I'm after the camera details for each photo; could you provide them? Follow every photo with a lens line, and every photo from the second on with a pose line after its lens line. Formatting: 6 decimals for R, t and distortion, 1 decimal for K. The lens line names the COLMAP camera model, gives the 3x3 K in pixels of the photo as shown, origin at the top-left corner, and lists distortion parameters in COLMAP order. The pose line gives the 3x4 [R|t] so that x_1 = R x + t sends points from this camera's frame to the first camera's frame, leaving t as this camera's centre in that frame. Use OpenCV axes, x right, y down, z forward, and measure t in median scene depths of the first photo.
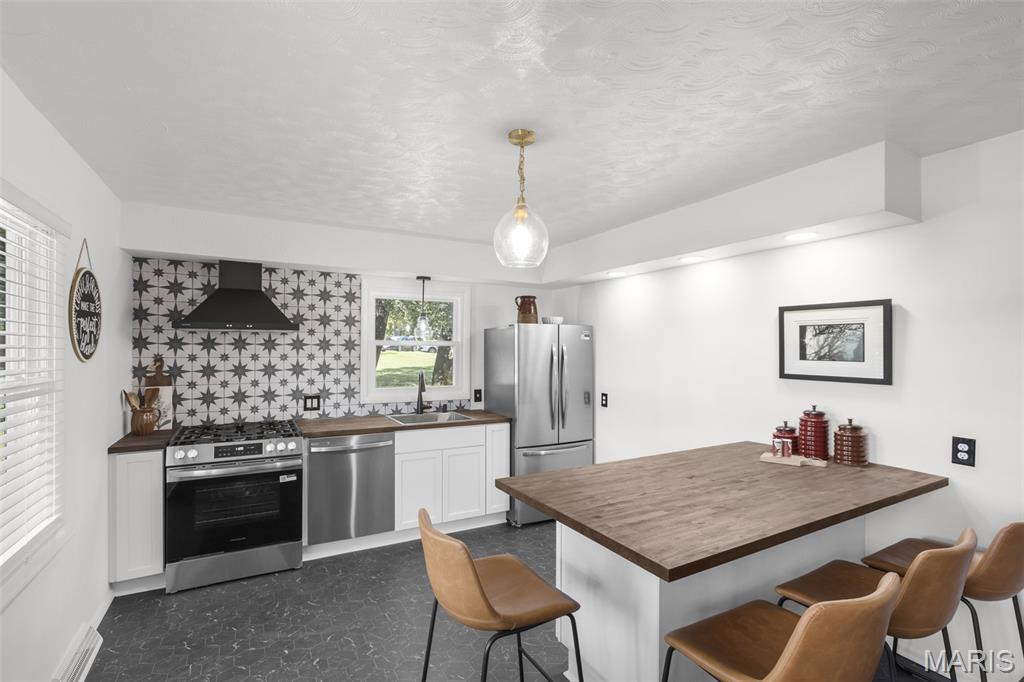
lens RADIAL K [[448.4, 0, 521.2], [0, 448.4, 344.6], [0, 0, 1]] dist [-0.011147, 0.003956]
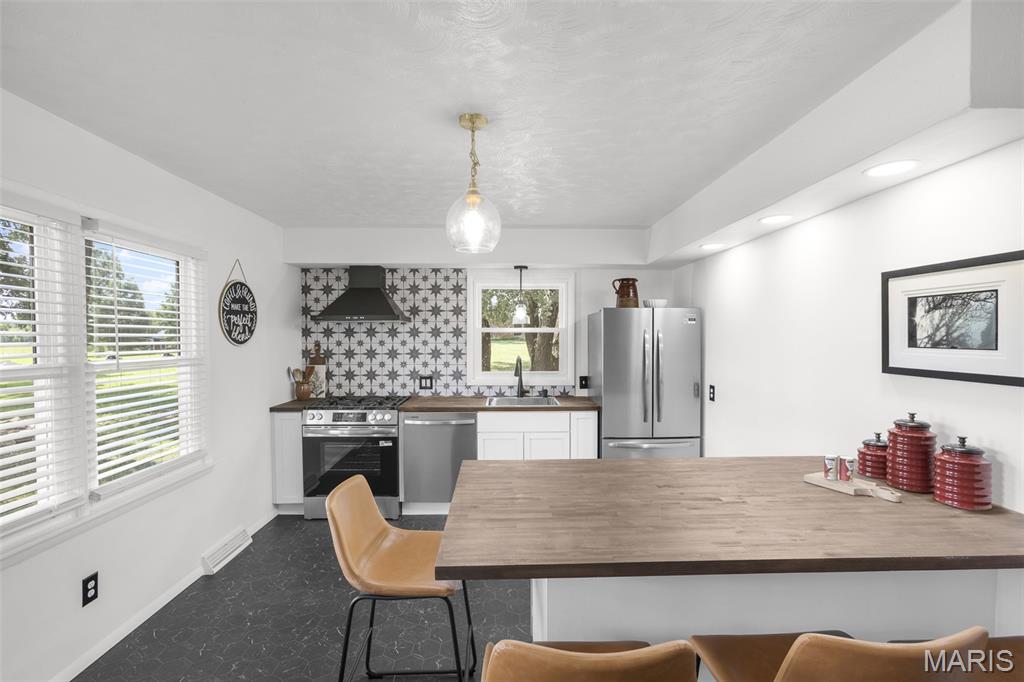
lens RADIAL K [[448.4, 0, 528.0], [0, 448.4, 343.5], [0, 0, 1]] dist [-0.011147, 0.003956]
pose [[0.892924, 0.001263, -0.450205, 0.395656], [0.010380, 0.999673, 0.023390, 0.005875], [0.450087, -0.025559, 0.892619, 0.110549]]
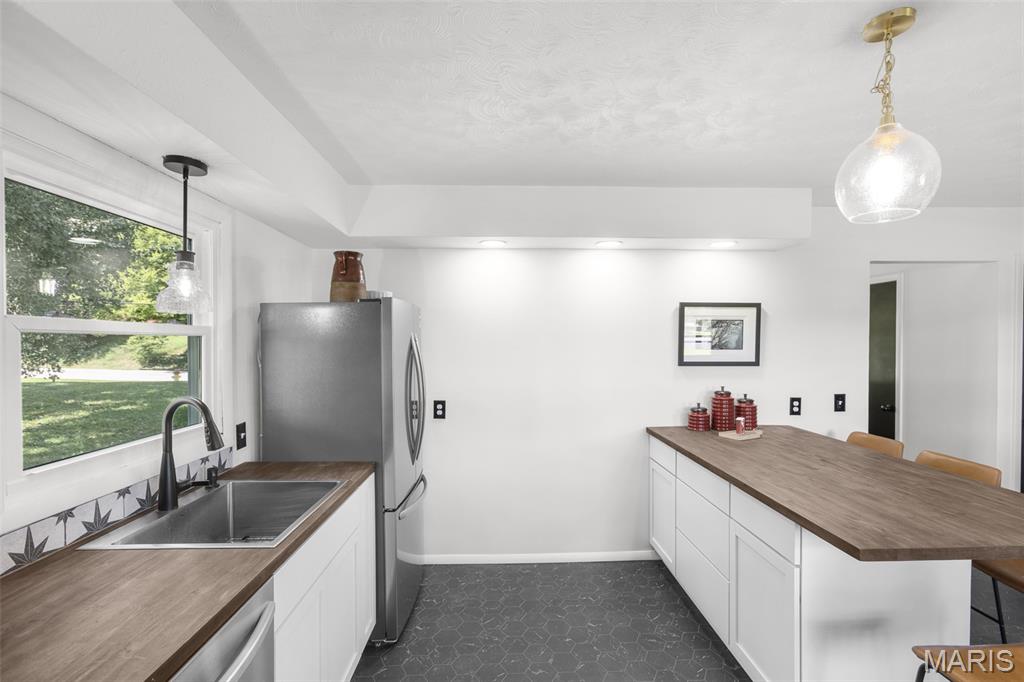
lens RADIAL K [[448.4, 0, 505.9], [0, 448.4, 348.6], [0, 0, 1]] dist [-0.011147, 0.003956]
pose [[0.500229, -0.022470, 0.865602, -0.620956], [-0.003831, 0.999596, 0.028162, 0.001361], [-0.865885, -0.017403, 0.499941, 0.820692]]
